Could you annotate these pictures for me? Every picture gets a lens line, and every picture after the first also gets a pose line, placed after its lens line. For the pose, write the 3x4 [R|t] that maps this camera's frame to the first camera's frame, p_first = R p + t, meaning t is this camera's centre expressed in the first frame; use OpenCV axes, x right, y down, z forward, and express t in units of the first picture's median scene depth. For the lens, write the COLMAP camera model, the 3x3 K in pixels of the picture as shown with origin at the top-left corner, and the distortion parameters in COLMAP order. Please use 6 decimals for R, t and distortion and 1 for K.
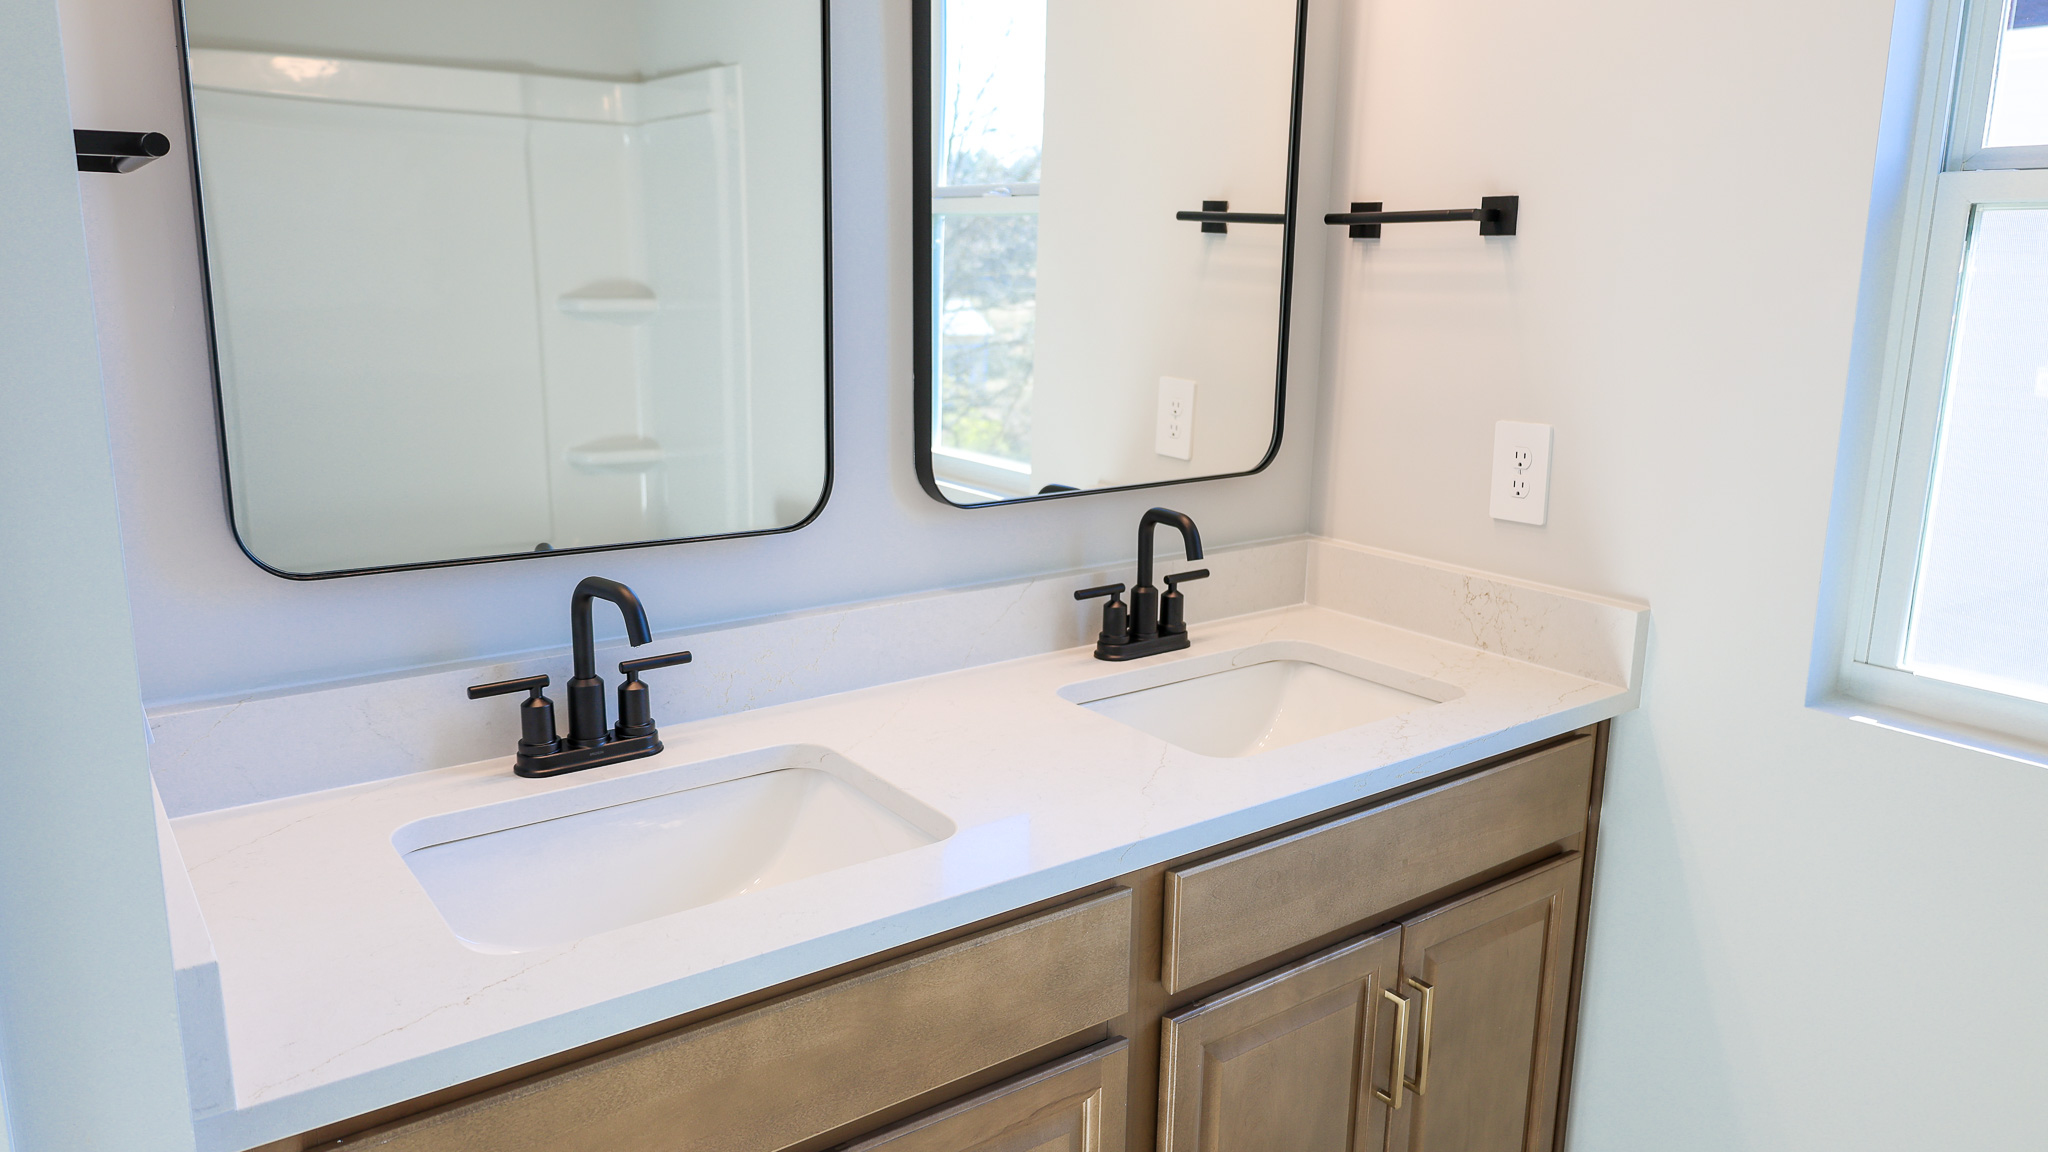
lens RADIAL K [[1402.2, 0, 1024.0], [0, 1402.2, 576.0], [0, 0, 1]] dist [-0.003498, -0.002863]
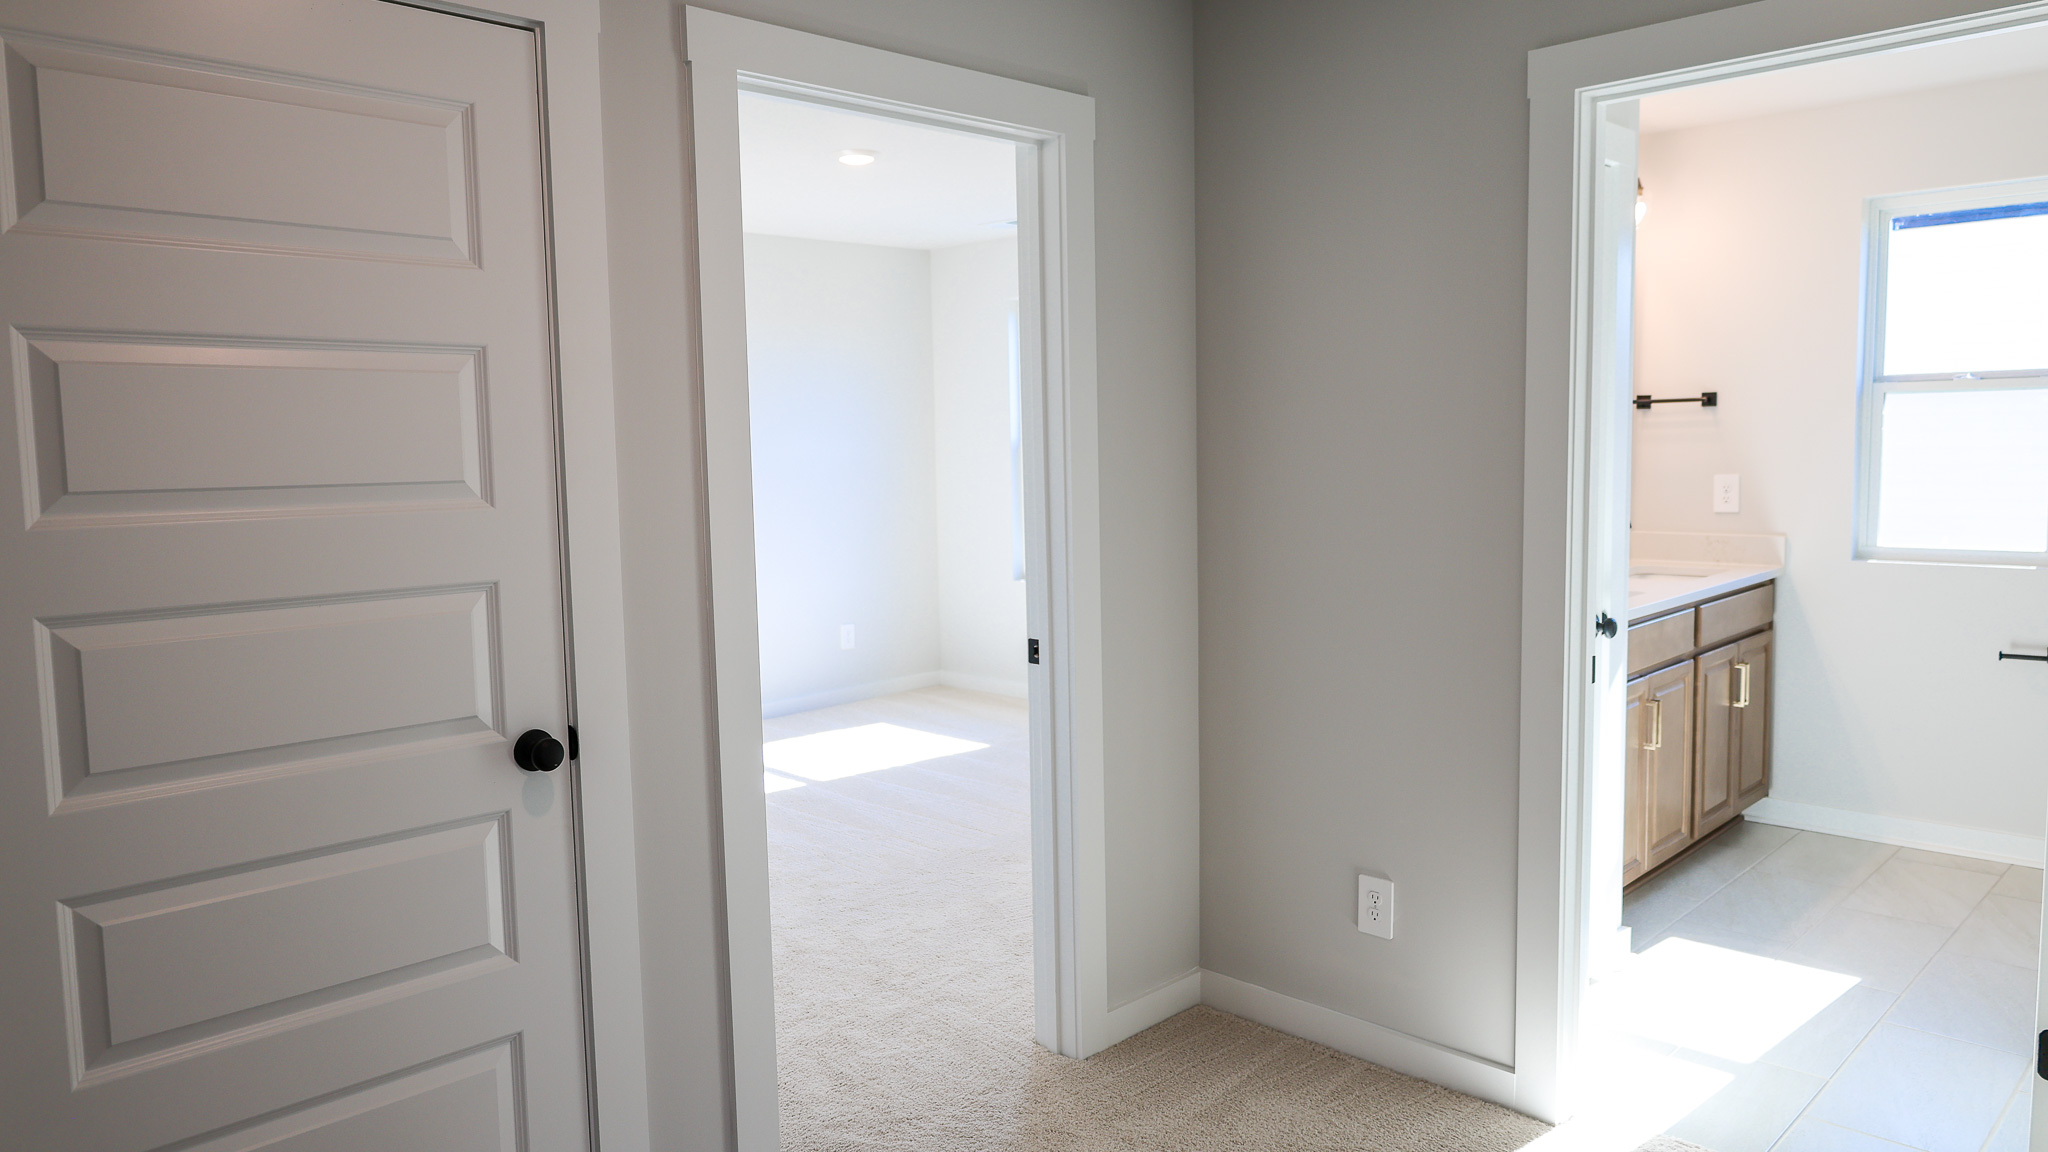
lens RADIAL K [[1402.2, 0, 1024.0], [0, 1402.2, 576.0], [0, 0, 1]] dist [-0.003498, -0.002863]
pose [[0.985438, -0.049281, 0.162735, -1.476530], [0.068684, 0.990890, -0.115845, 0.313521], [-0.155544, 0.125336, 0.979845, -1.451050]]
